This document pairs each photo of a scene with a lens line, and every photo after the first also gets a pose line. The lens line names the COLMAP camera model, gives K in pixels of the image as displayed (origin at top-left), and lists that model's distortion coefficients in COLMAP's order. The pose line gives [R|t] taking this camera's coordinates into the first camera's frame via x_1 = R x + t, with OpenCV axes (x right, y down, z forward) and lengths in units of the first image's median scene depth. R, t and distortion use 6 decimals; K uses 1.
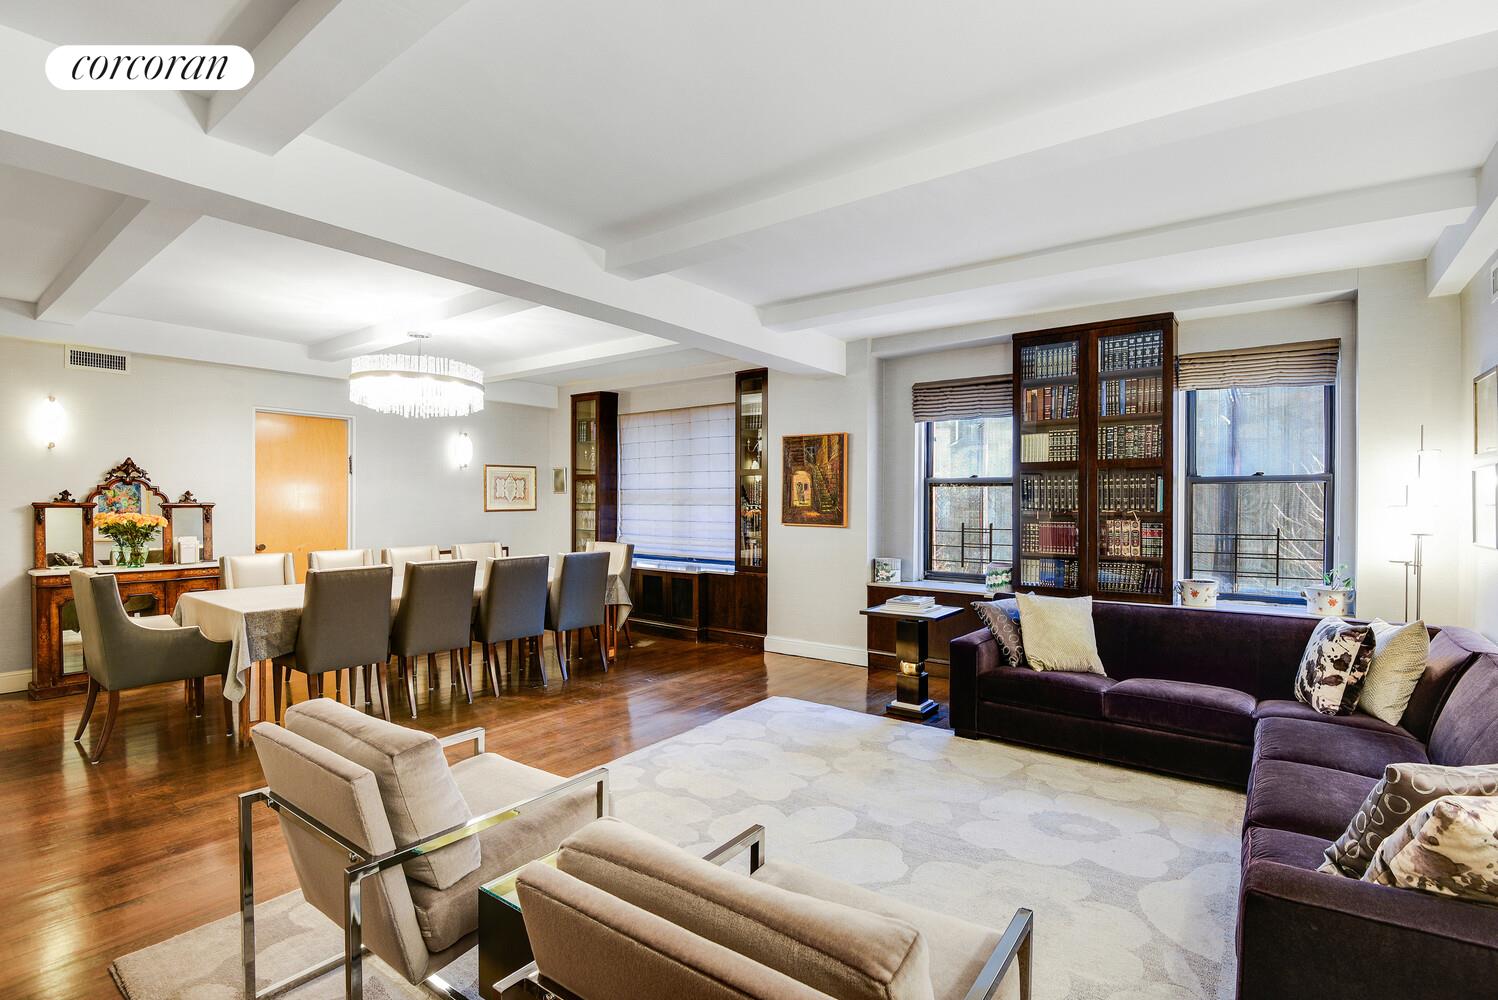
lens RADIAL K [[693.3, 0, 749.0], [0, 693.3, 500.0], [0, 0, 1]] dist [0.000879, -0.020775]
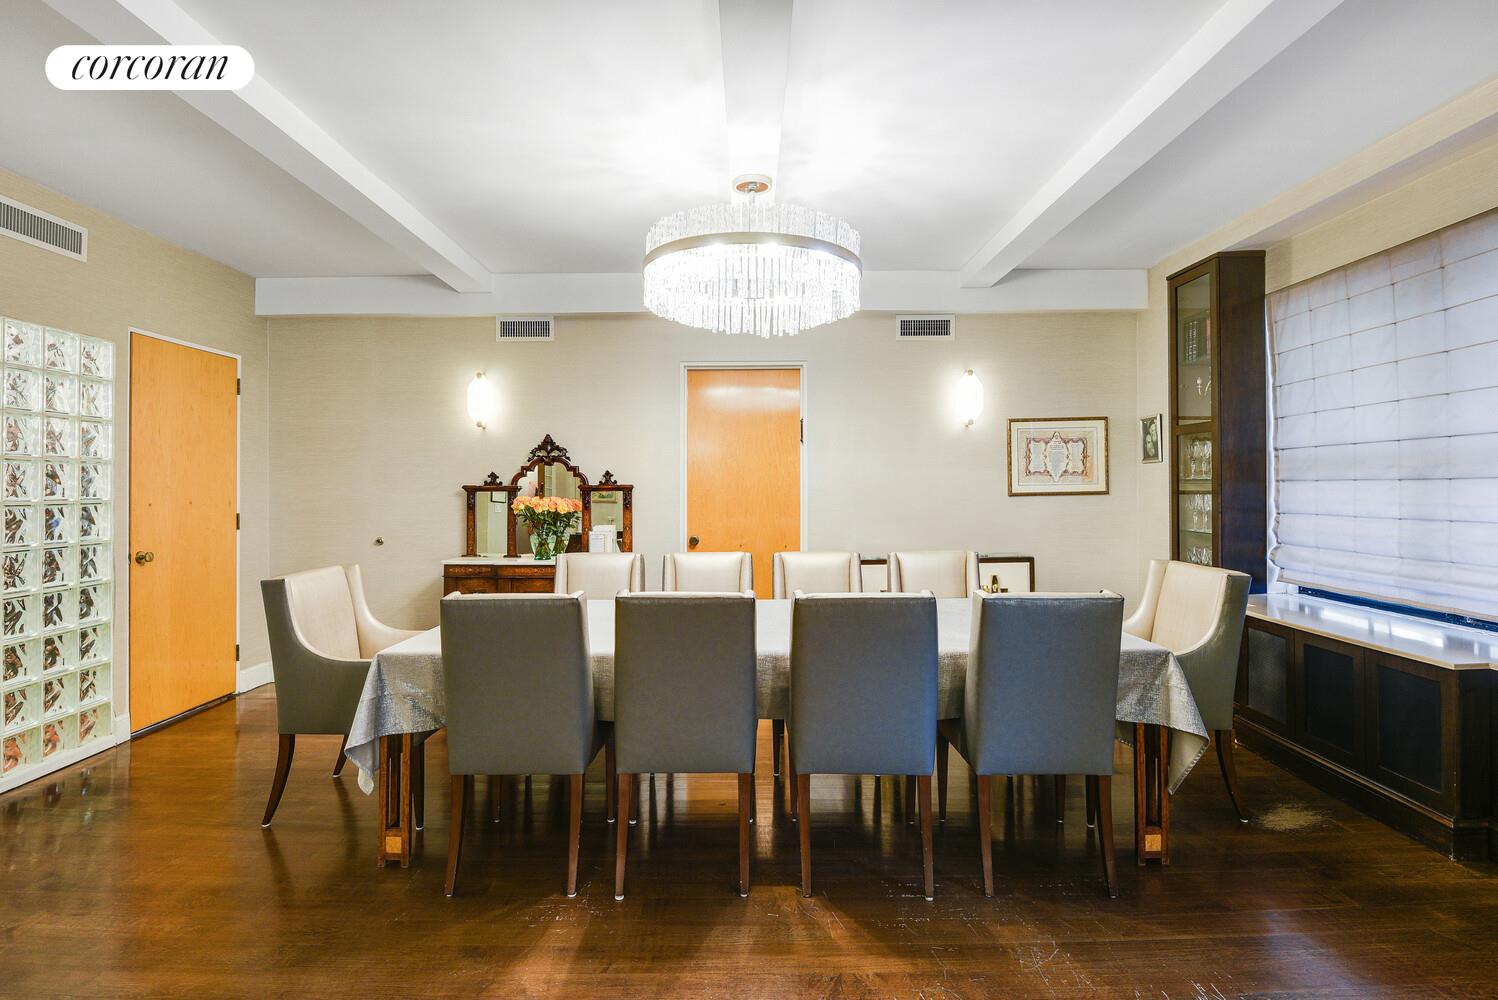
lens RADIAL K [[762.4, 0, 733.9], [0, 762.4, 473.5], [0, 0, 1]] dist [-0.030386, -0.000926]
pose [[0.586856, -0.023118, -0.809361, 0.019752], [0.012495, 0.999732, -0.019496, 0.009784], [0.809595, 0.001329, 0.586987, 0.575029]]
